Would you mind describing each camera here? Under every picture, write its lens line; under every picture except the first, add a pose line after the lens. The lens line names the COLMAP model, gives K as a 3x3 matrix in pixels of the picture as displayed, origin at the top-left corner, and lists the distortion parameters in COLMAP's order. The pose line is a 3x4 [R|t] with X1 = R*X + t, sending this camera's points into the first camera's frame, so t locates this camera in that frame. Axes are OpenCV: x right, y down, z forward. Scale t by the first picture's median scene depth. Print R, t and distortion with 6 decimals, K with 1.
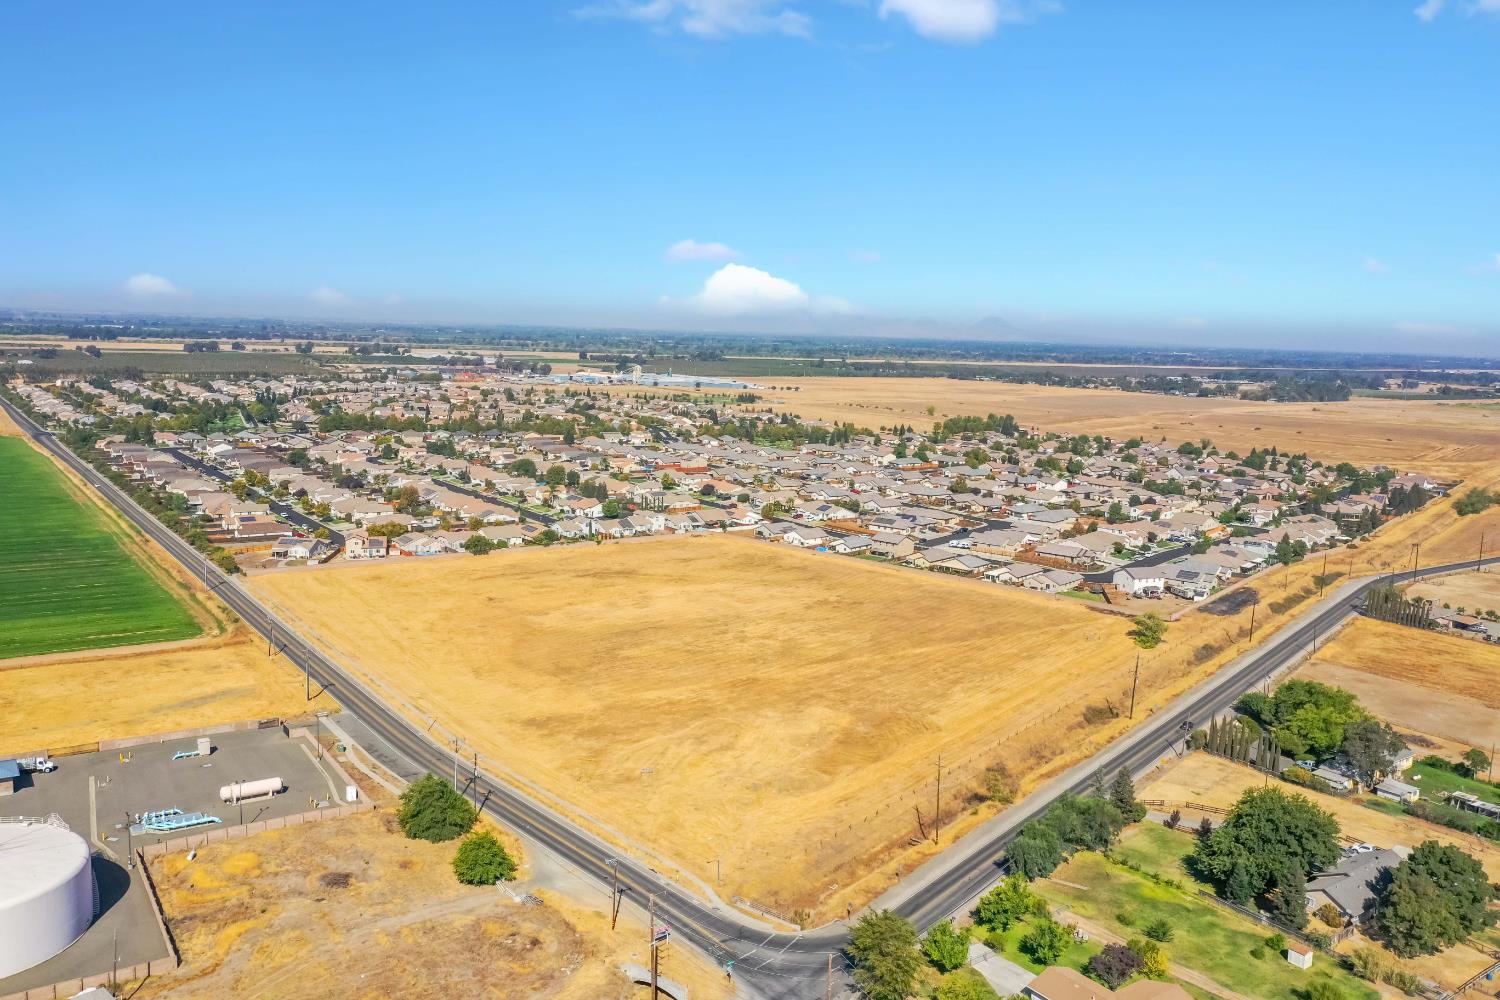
lens RADIAL K [[1188.8, 0, 750.0], [0, 1188.8, 500.0], [0, 0, 1]] dist [0.003488, 0.007043]
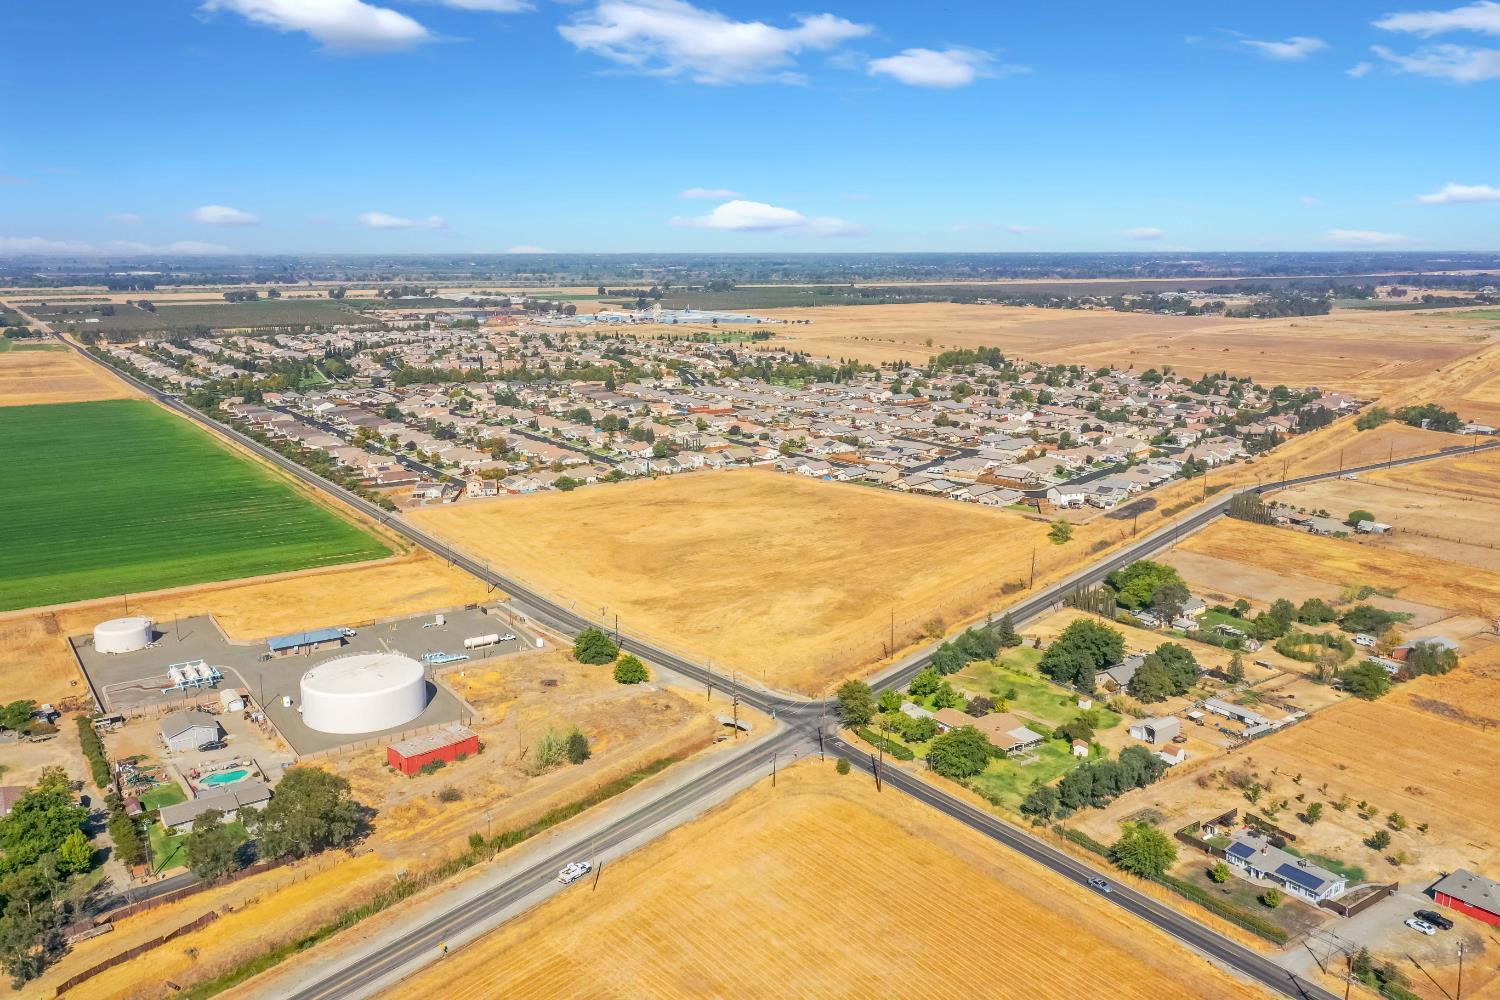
lens RADIAL K [[1188.8, 0, 750.0], [0, 1188.8, 500.0], [0, 0, 1]] dist [0.003488, 0.007043]
pose [[0.999416, -0.031030, -0.014302, -0.005954], [0.031922, 0.997235, 0.067102, -0.024444], [0.012180, -0.067520, 0.997644, -0.293398]]
